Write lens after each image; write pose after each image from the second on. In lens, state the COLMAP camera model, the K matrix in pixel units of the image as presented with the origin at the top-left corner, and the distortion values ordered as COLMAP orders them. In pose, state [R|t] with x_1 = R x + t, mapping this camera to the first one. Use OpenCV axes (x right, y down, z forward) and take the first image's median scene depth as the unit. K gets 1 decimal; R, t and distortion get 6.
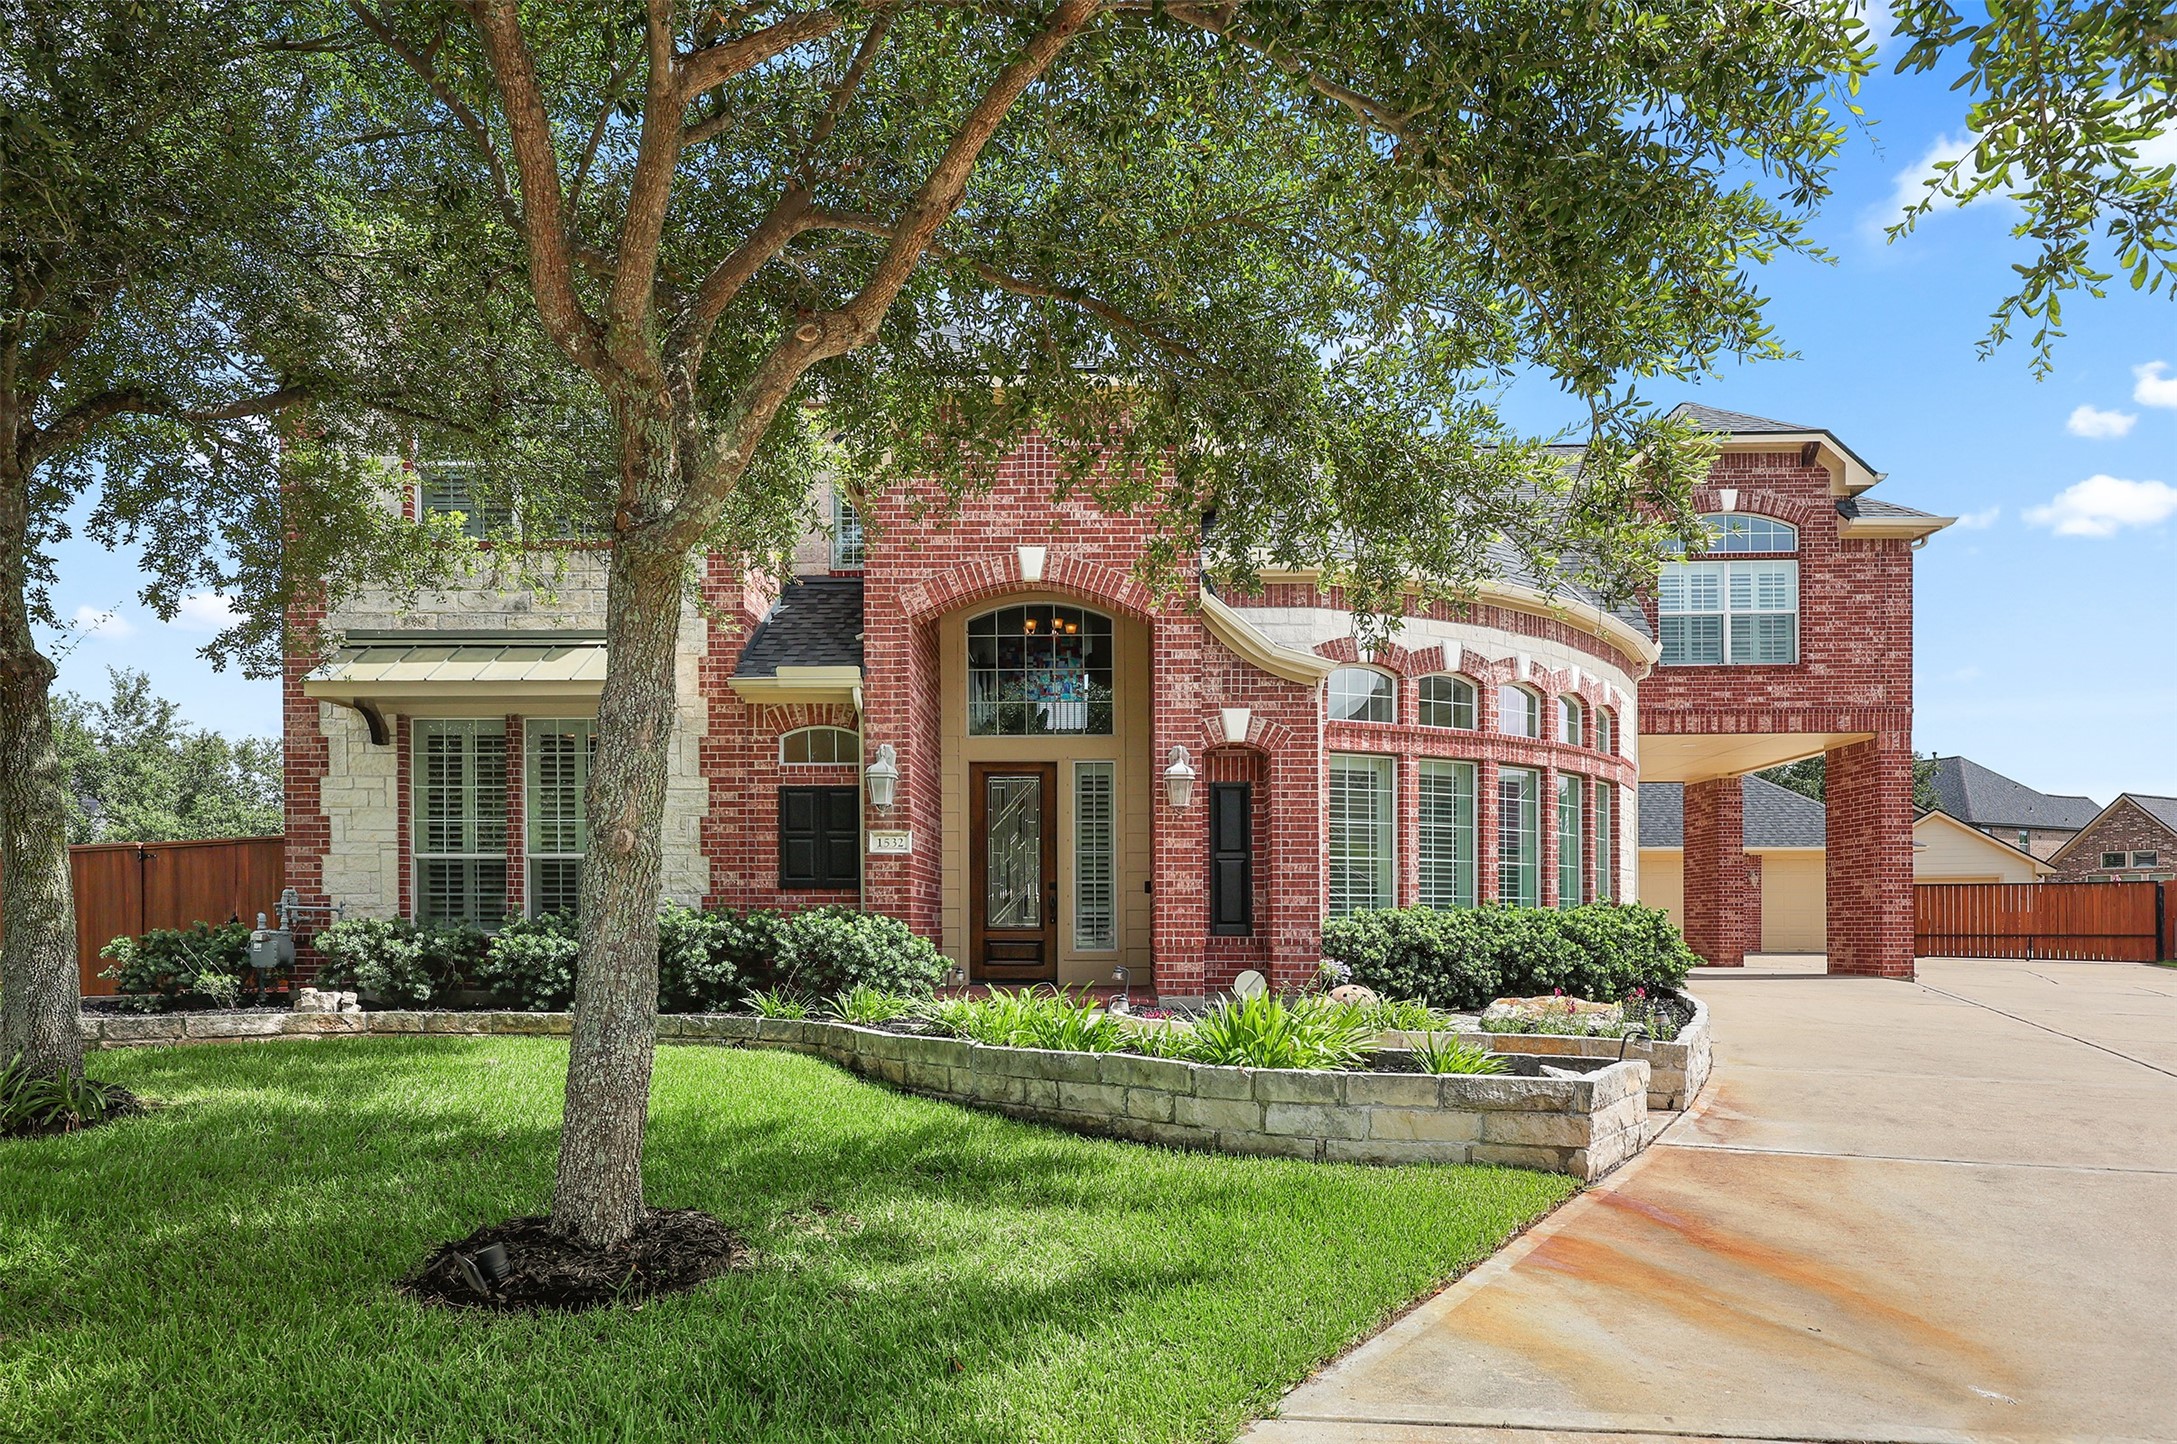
lens RADIAL K [[1251.9, 0, 1094.4], [0, 1251.9, 823.1], [0, 0, 1]] dist [-0.003985, 0.000315]
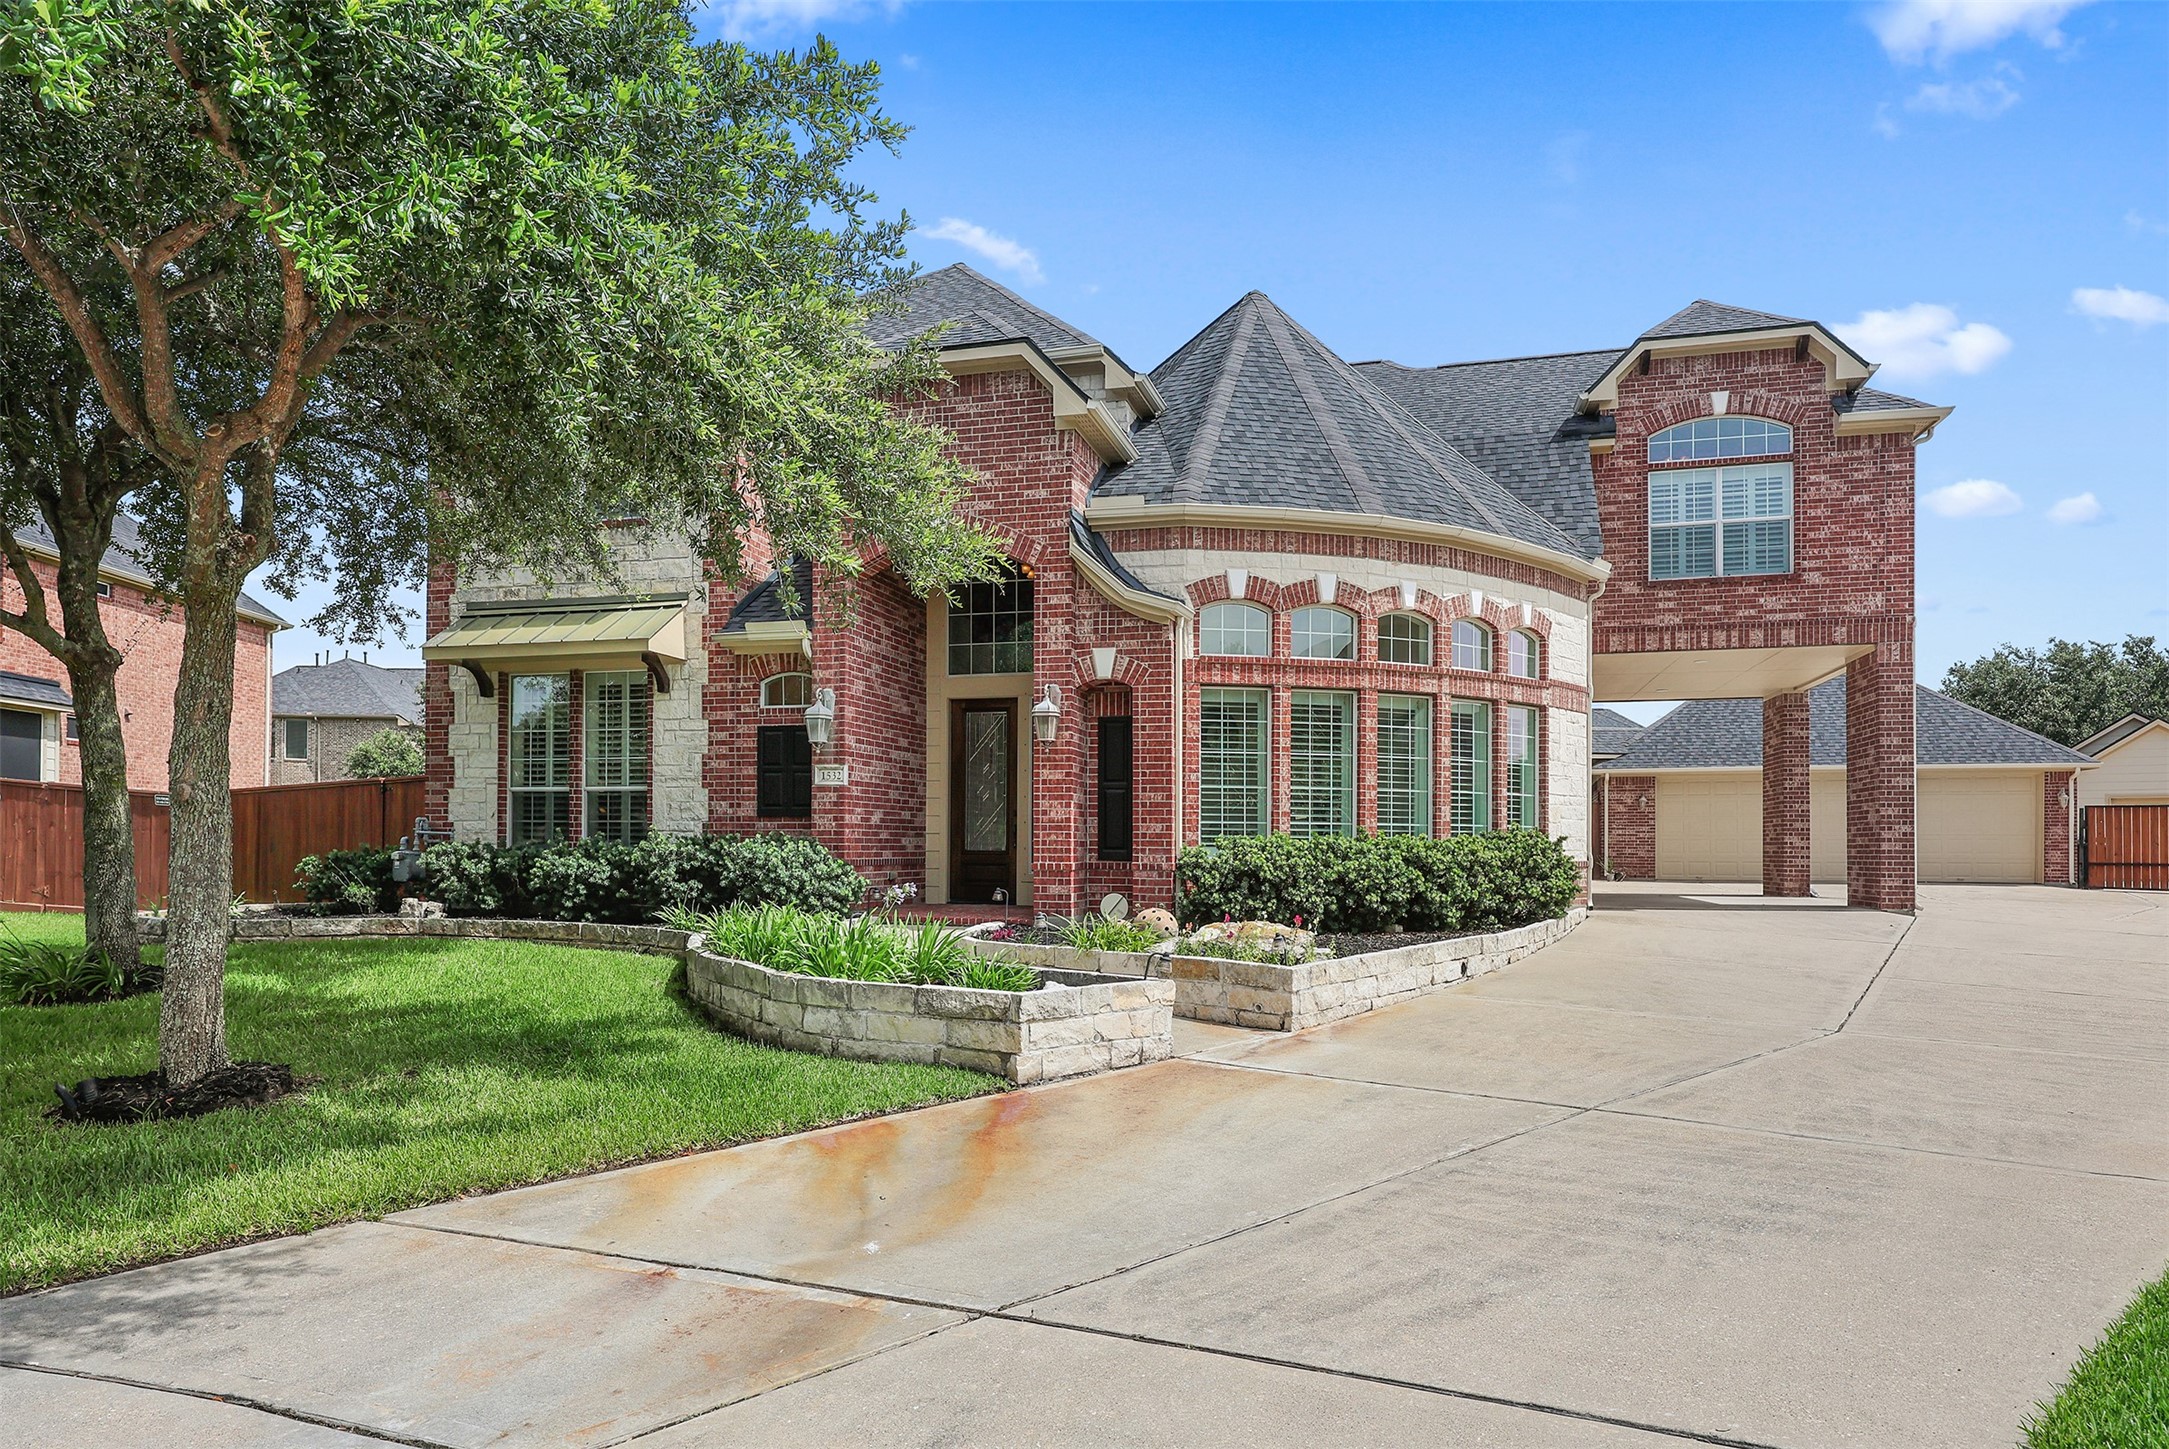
lens RADIAL K [[1247.3, 0, 1083.9], [0, 1247.3, 727.7], [0, 0, 1]] dist [-0.003985, 0.000315]
pose [[0.971333, -0.018770, -0.236983, 0.312539], [0.015654, 0.999765, -0.015022, -0.006934], [0.237209, 0.010882, 0.971398, -0.034411]]
